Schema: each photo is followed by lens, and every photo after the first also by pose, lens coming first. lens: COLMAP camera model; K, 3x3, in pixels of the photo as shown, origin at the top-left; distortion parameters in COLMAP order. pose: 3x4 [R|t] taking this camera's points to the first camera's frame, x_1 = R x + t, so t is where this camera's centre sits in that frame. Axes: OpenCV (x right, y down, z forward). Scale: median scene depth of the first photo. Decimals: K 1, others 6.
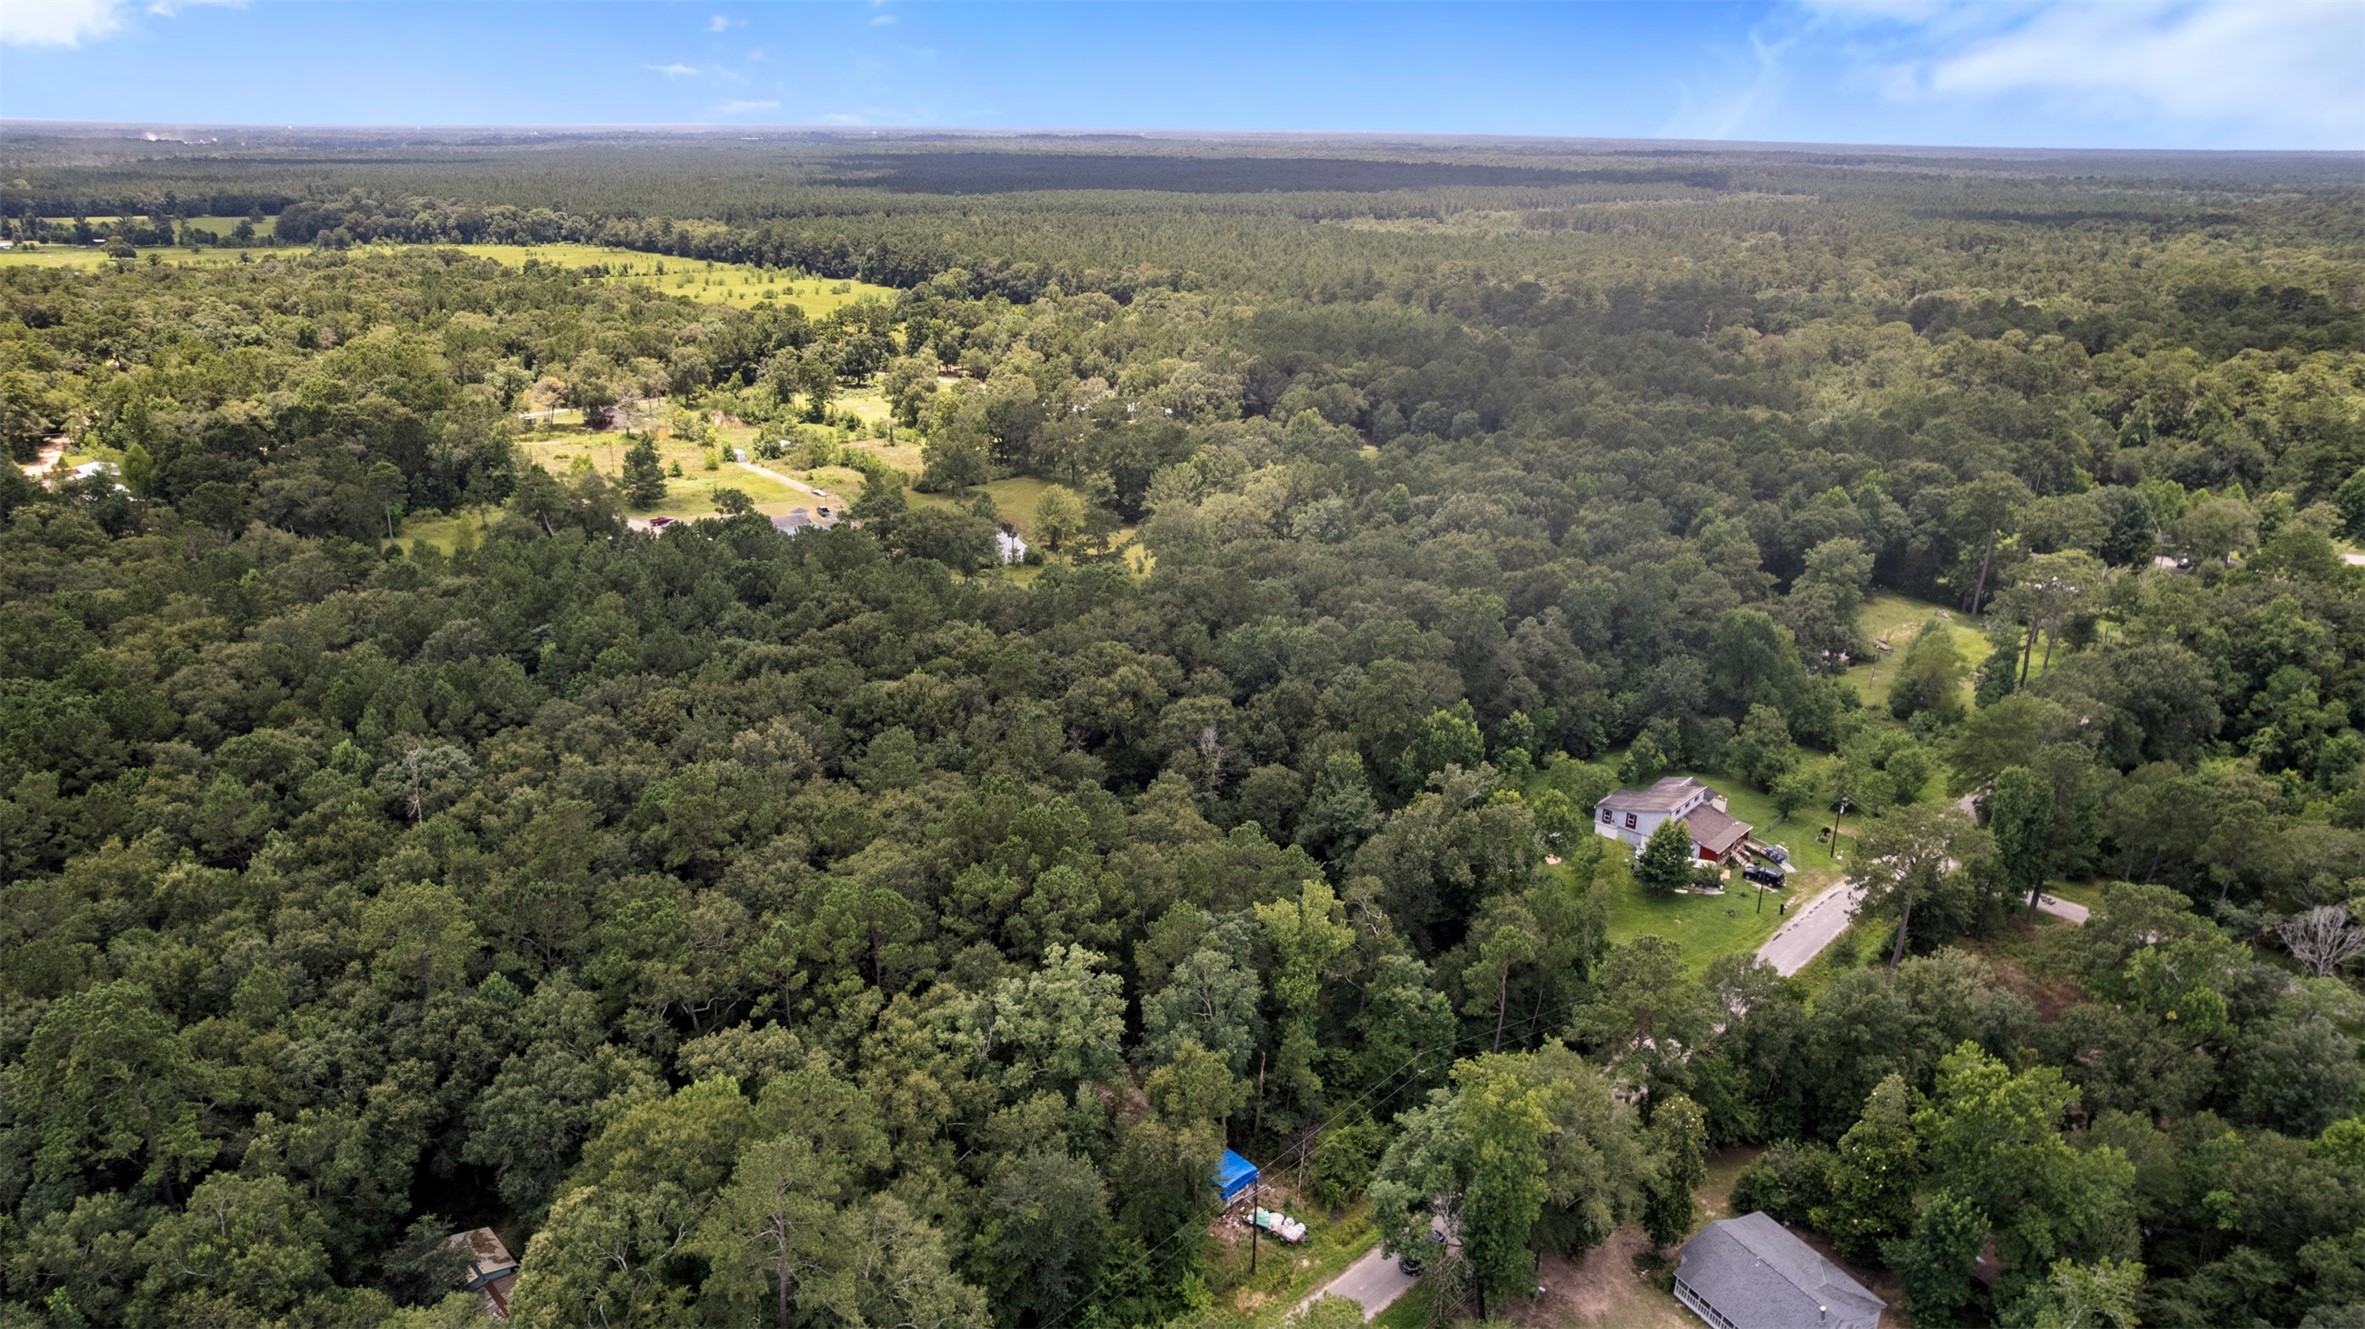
lens RADIAL K [[1512.4, 0, 1179.4], [0, 1512.4, 671.4], [0, 0, 1]] dist [-0.066455, 0.055201]
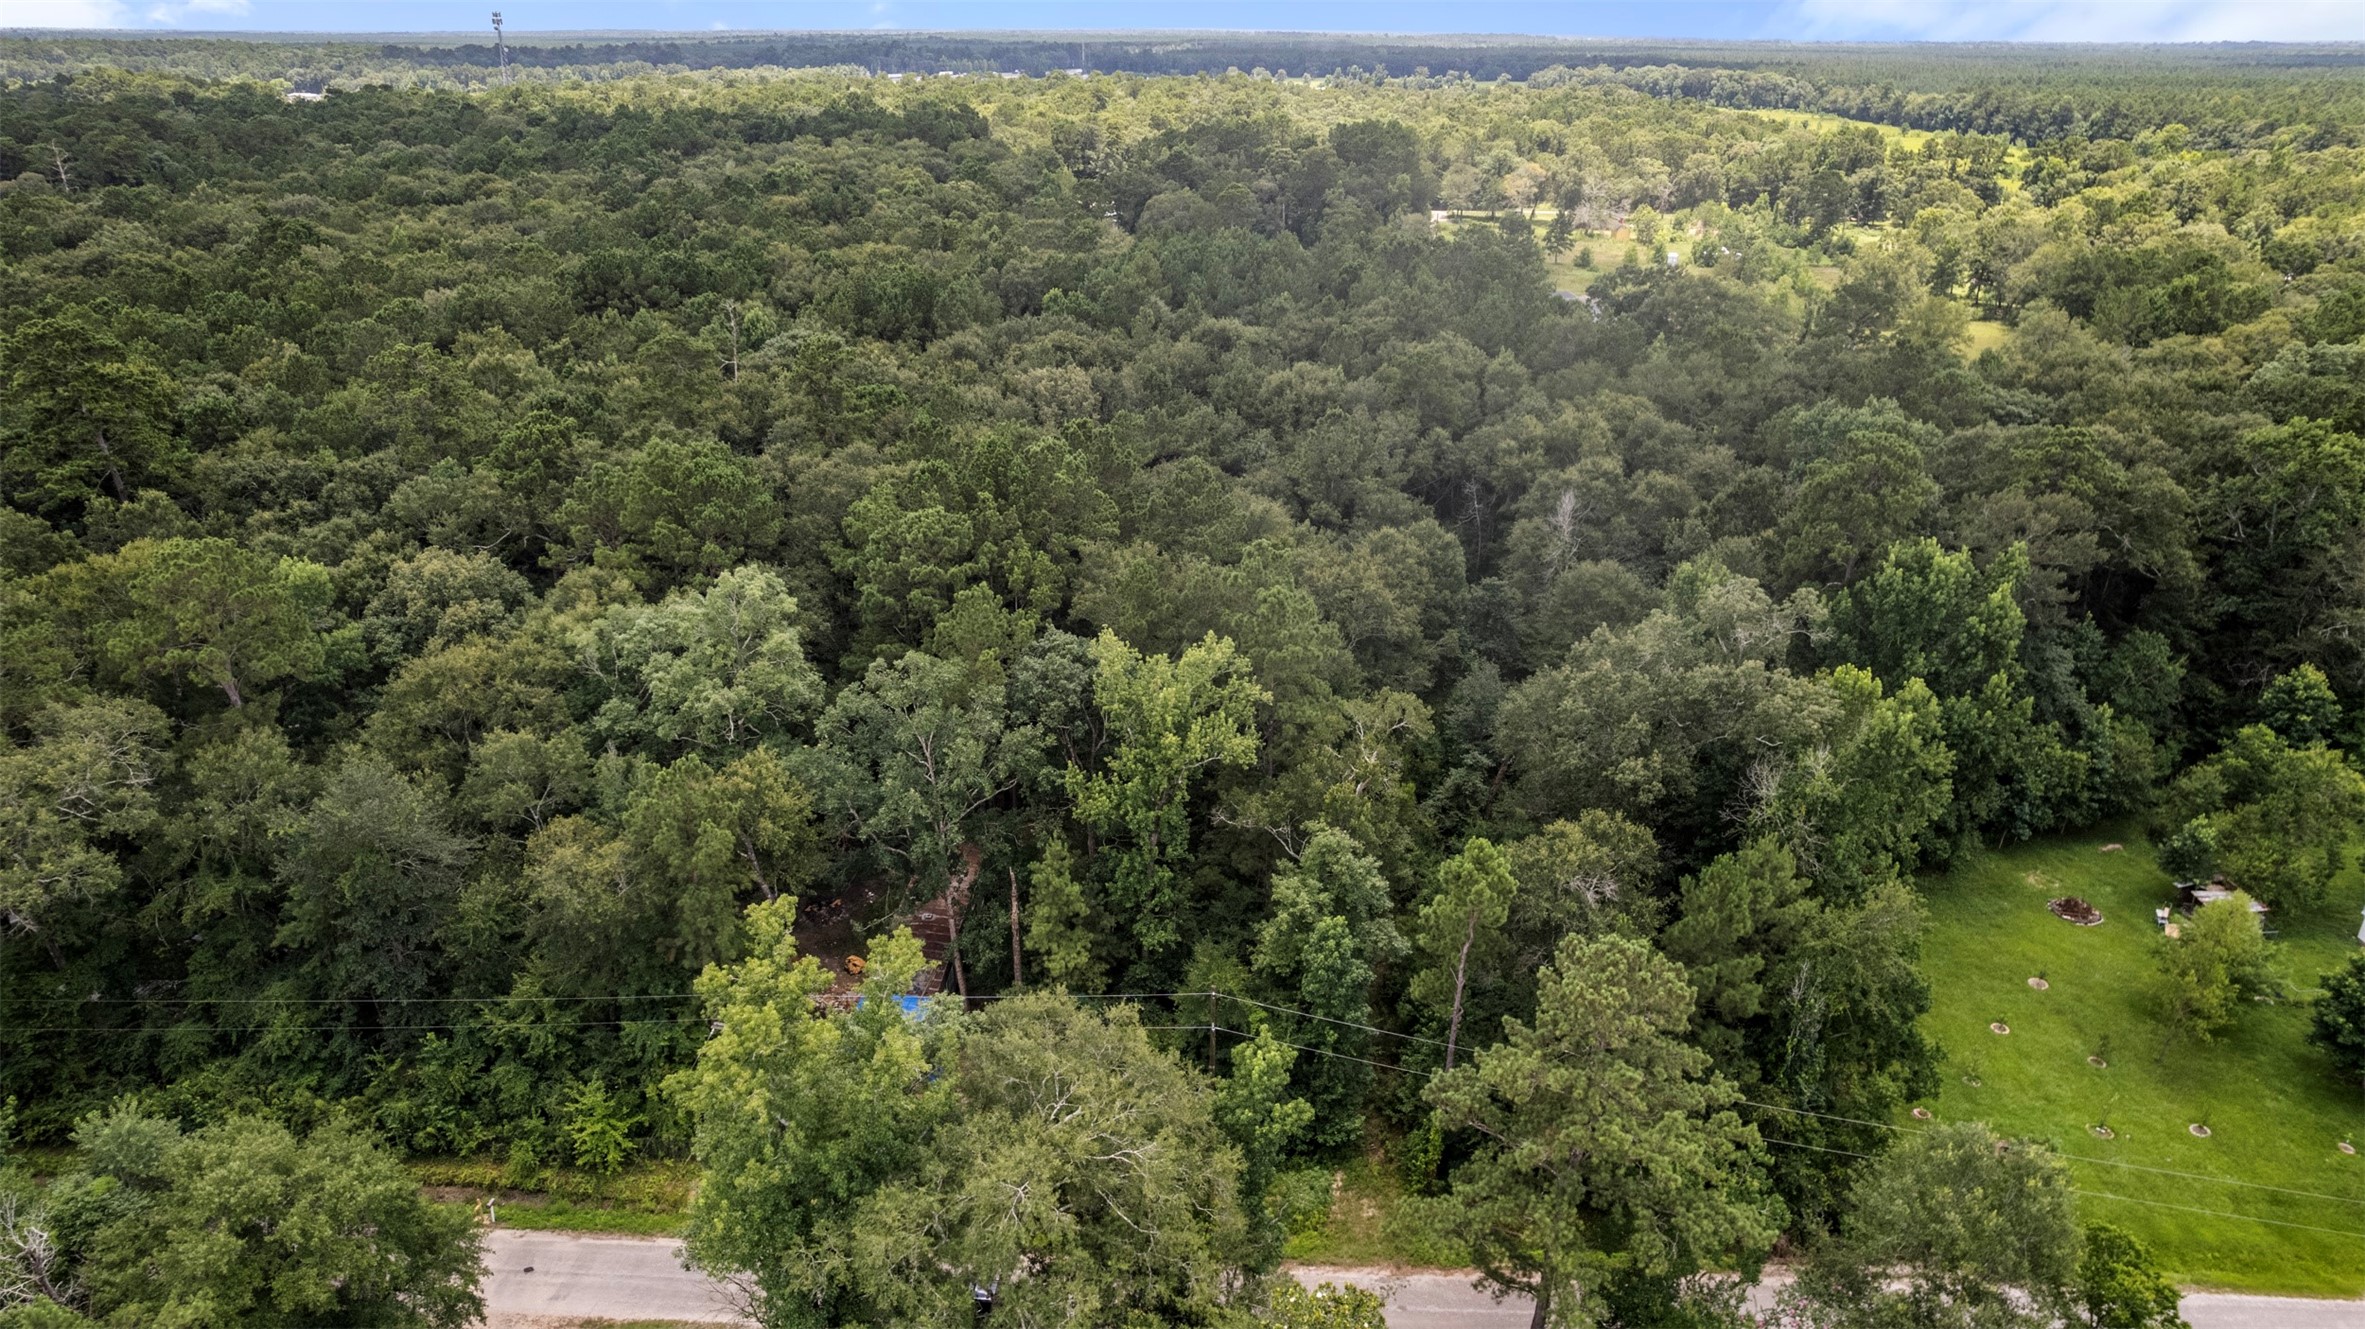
lens RADIAL K [[1512.4, 0, 1179.9], [0, 1512.4, 662.8], [0, 0, 1]] dist [-0.066455, 0.055201]
pose [[0.691738, 0.275639, -0.667474, 0.059183], [-0.244164, 0.959127, 0.143040, 0.009725], [0.679620, 0.064027, 0.730765, 0.078777]]
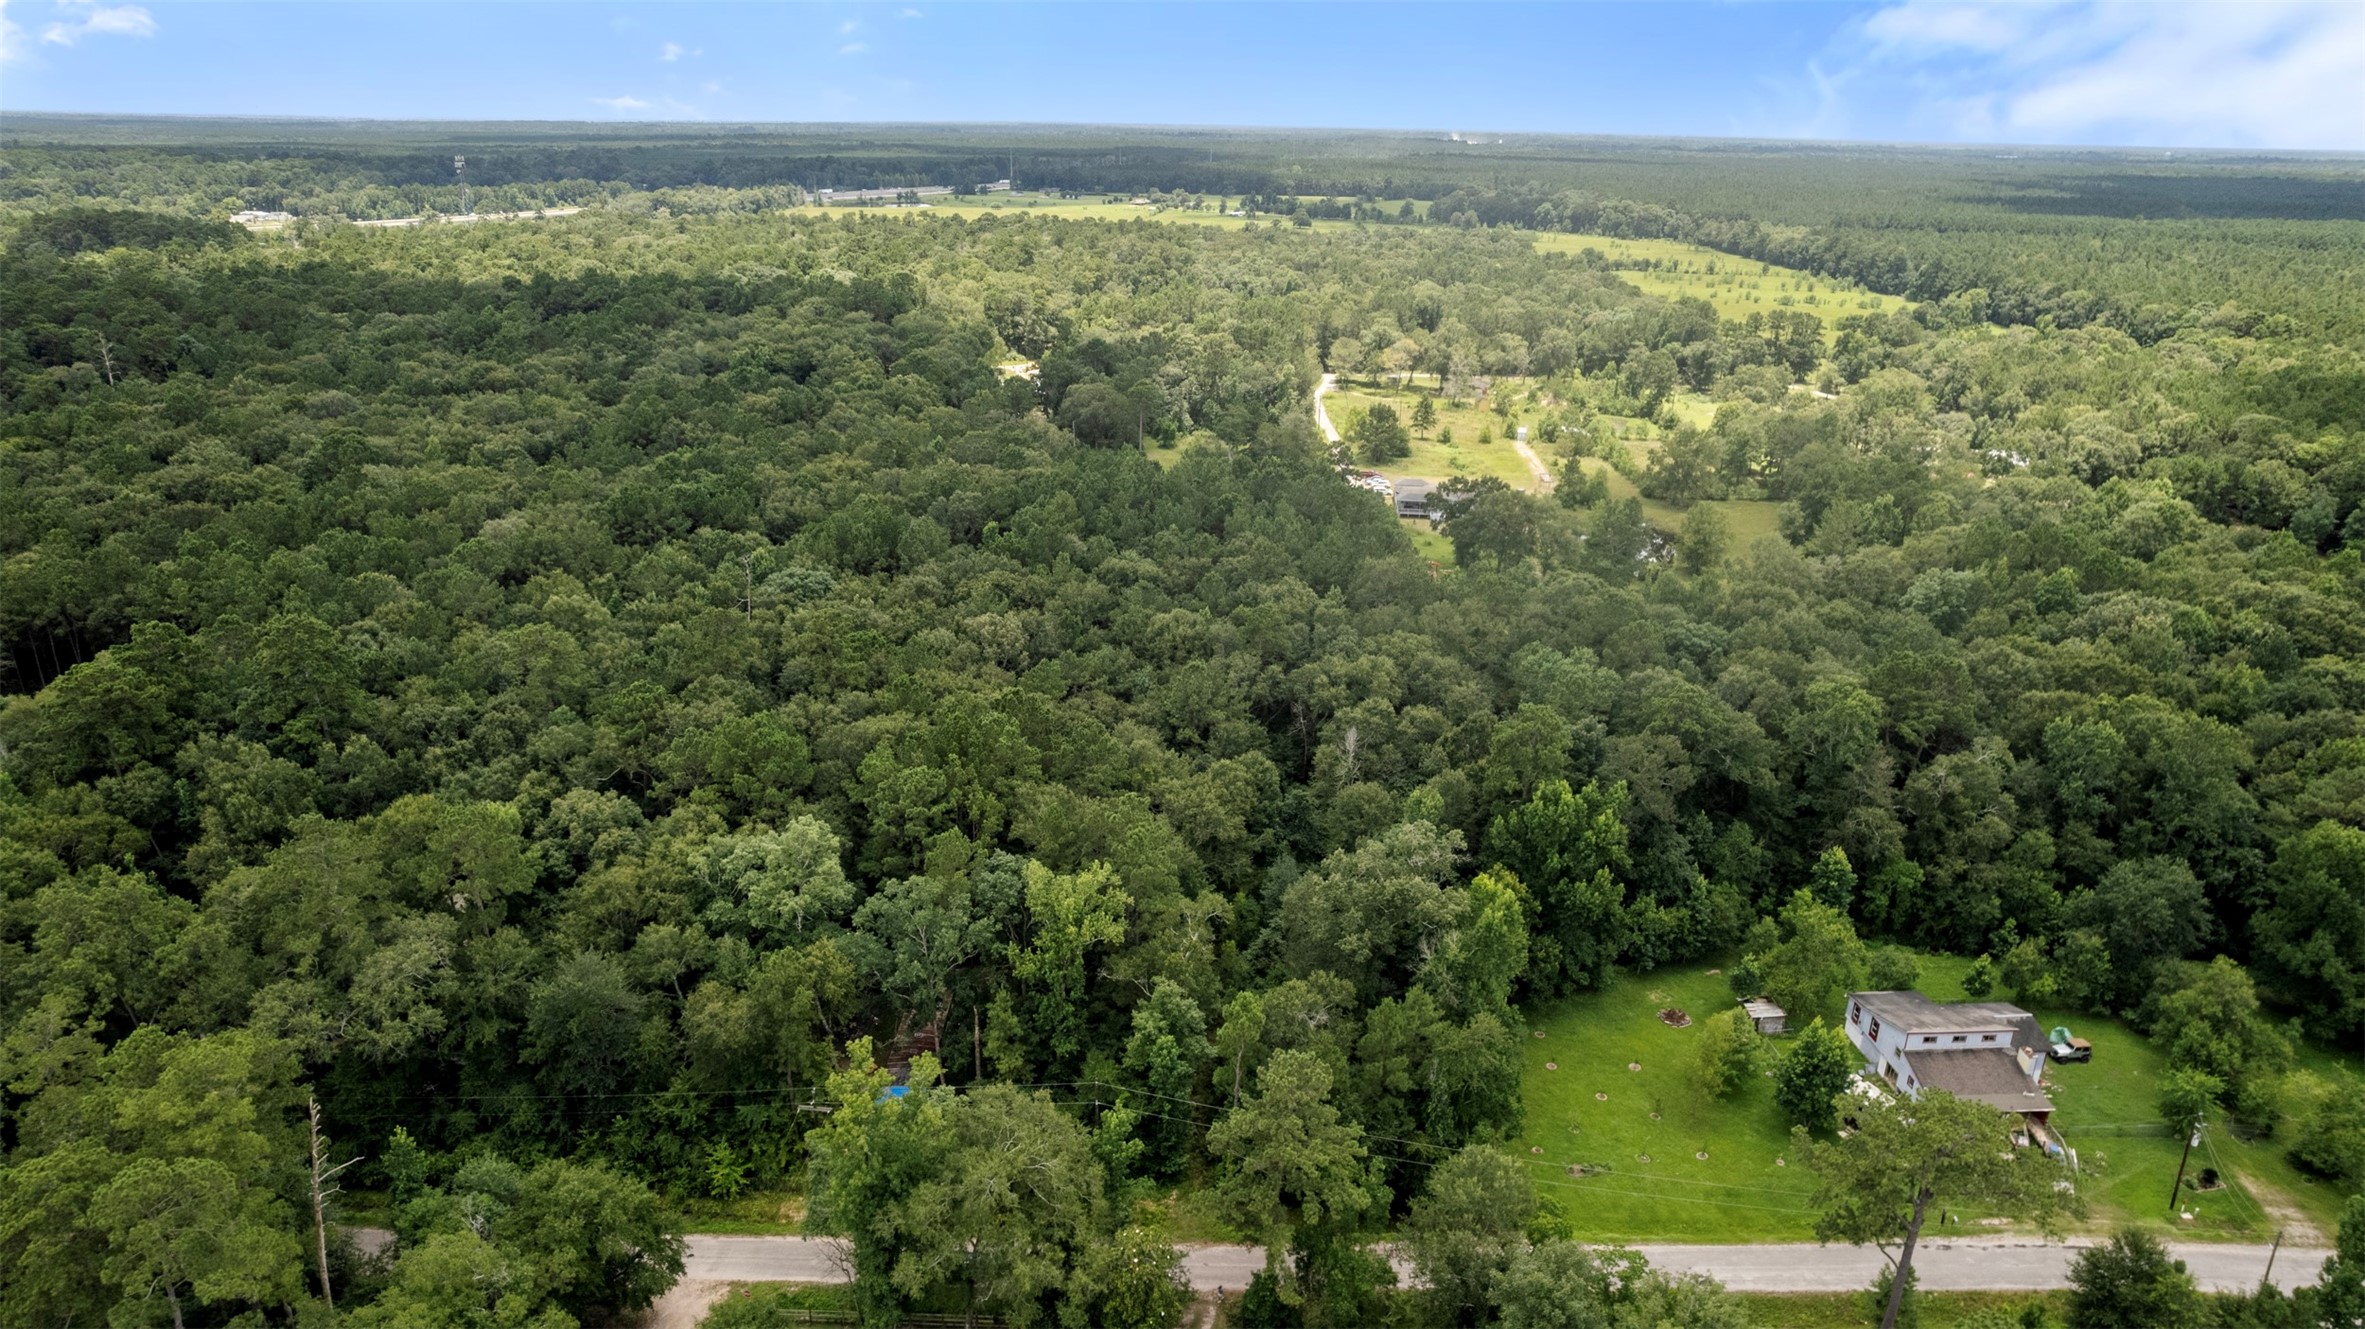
lens RADIAL K [[1512.4, 0, 1184.3], [0, 1512.4, 655.1], [0, 0, 1]] dist [-0.066455, 0.055201]
pose [[0.726318, 0.232679, -0.646779, 0.090693], [-0.243745, 0.967000, 0.074160, -0.008438], [0.642691, 0.103785, 0.759063, 0.043948]]
